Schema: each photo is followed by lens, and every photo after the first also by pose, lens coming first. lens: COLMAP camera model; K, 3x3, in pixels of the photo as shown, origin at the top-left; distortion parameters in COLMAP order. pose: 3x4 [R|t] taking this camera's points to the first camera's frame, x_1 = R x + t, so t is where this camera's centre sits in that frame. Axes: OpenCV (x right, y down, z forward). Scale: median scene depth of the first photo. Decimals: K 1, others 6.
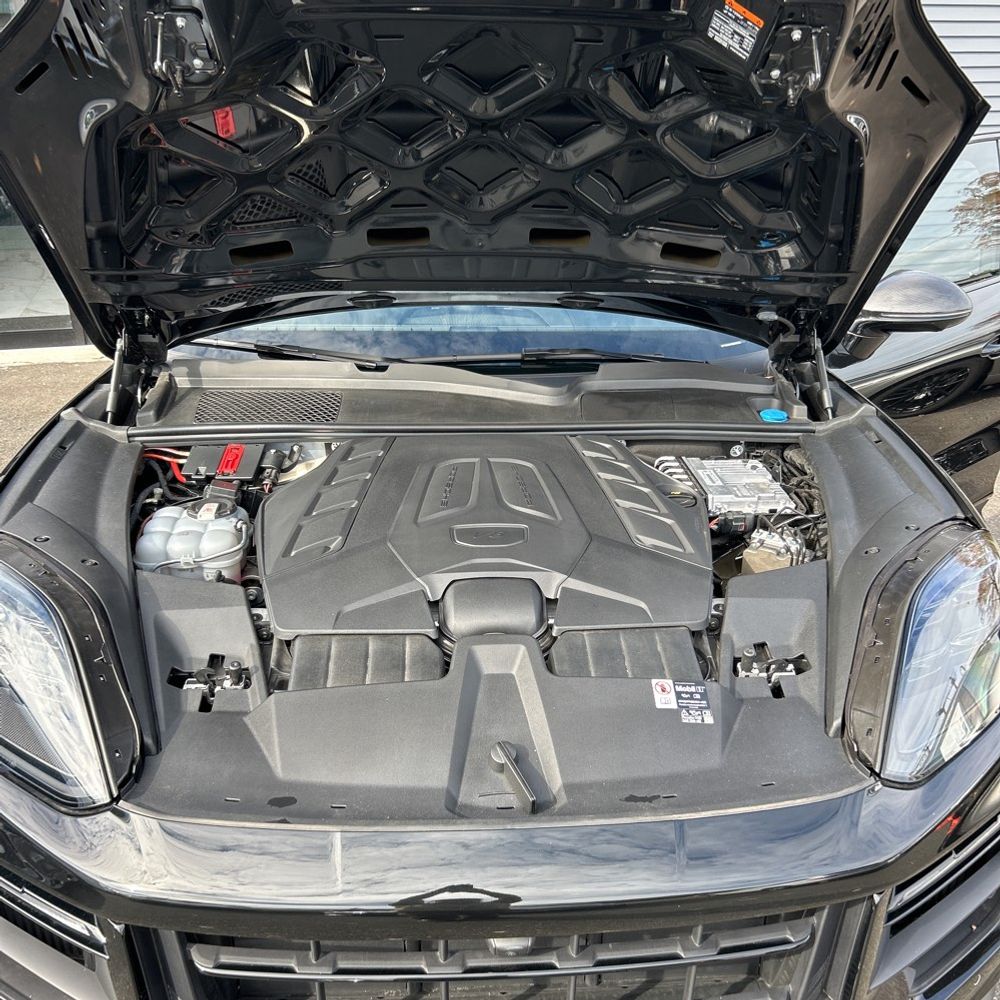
lens RADIAL K [[997.4, 0, 508.9], [0, 997.4, 492.0], [0, 0, 1]] dist [0.015010, -0.013119]
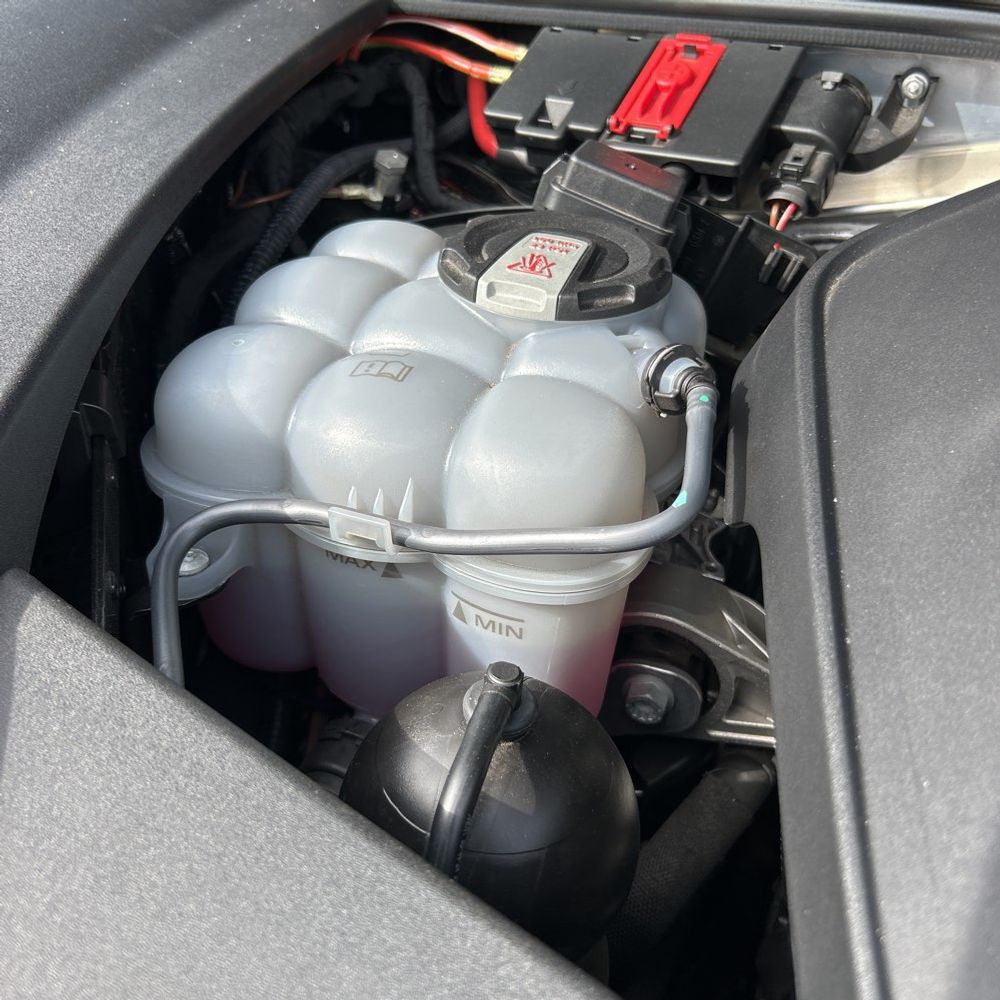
lens RADIAL K [[997.4, 0, 508.9], [0, 997.4, 492.0], [0, 0, 1]] dist [0.015010, -0.013119]
pose [[0.919922, 0.251054, -0.301190, -0.225763], [-0.177914, 0.951775, 0.249940, 0.011530], [0.349413, -0.176340, 0.920225, 0.776587]]
